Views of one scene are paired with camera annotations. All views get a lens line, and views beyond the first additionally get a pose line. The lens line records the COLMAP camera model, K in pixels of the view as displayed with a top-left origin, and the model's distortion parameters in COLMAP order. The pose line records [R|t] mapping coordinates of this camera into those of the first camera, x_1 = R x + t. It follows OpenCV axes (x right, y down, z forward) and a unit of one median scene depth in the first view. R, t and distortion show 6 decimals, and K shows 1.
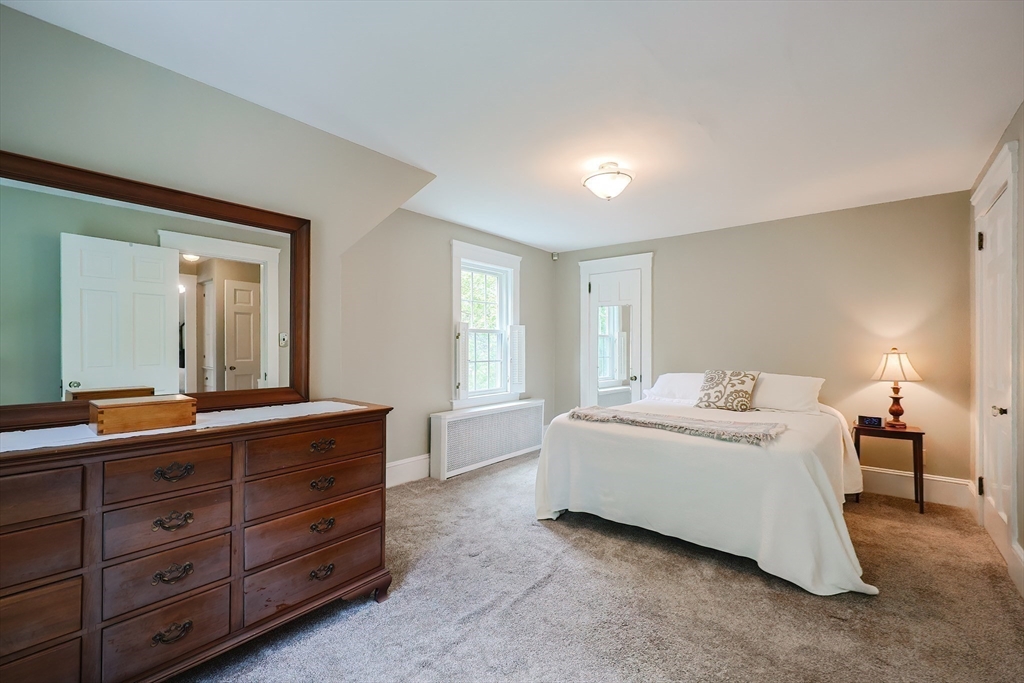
lens RADIAL K [[447.7, 0, 513.4], [0, 447.7, 339.6], [0, 0, 1]] dist [-0.003498, 0.000277]
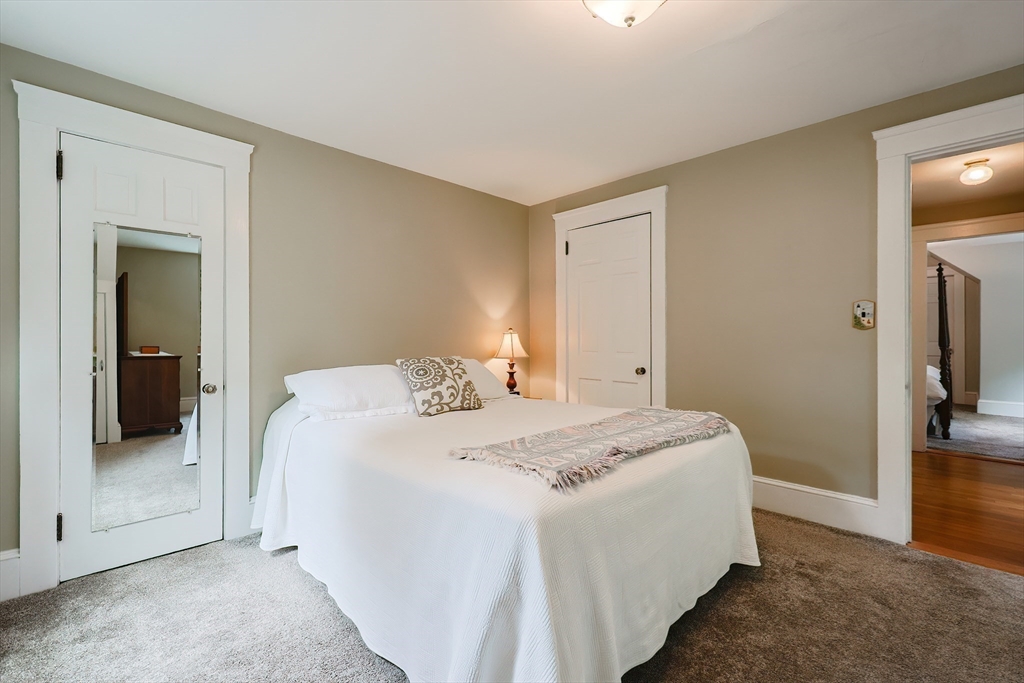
lens RADIAL K [[444.9, 0, 493.7], [0, 444.9, 332.0], [0, 0, 1]] dist [-0.000754, 0.000056]
pose [[0.104061, -0.000137, 0.994571, -0.258117], [-0.019405, 0.999809, 0.002168, 0.026088], [-0.994382, -0.019525, 0.104038, 0.915278]]
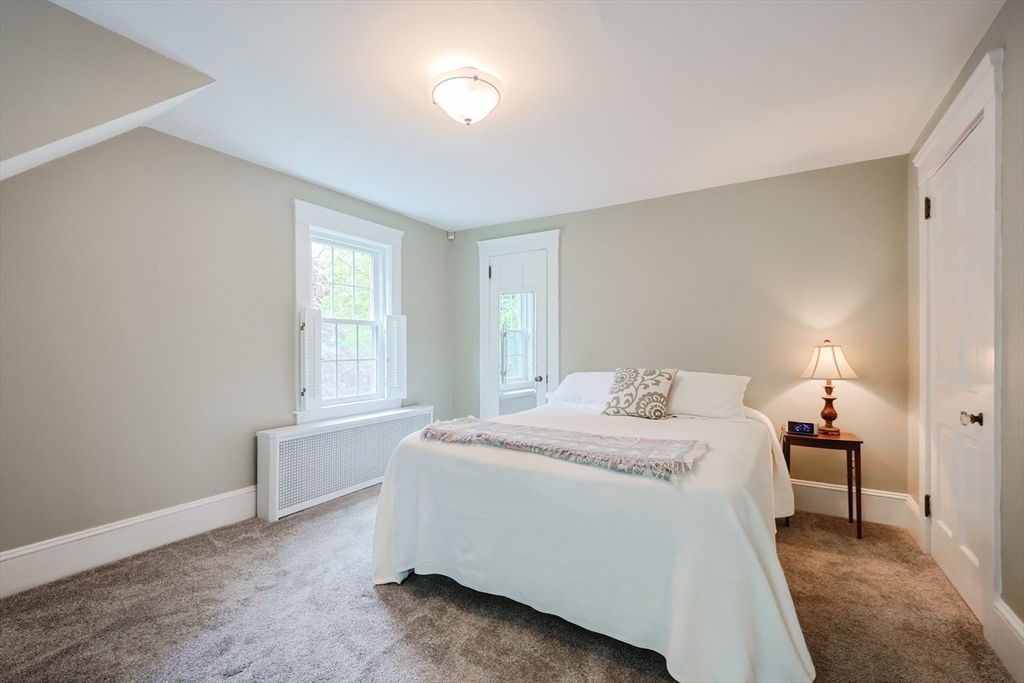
lens RADIAL K [[447.7, 0, 513.4], [0, 447.7, 339.6], [0, 0, 1]] dist [-0.003498, 0.000277]
pose [[0.990366, -0.000623, 0.138472, 0.149378], [0.000744, 0.999999, -0.000827, 0.018274], [-0.138471, 0.000922, 0.990366, 0.244111]]
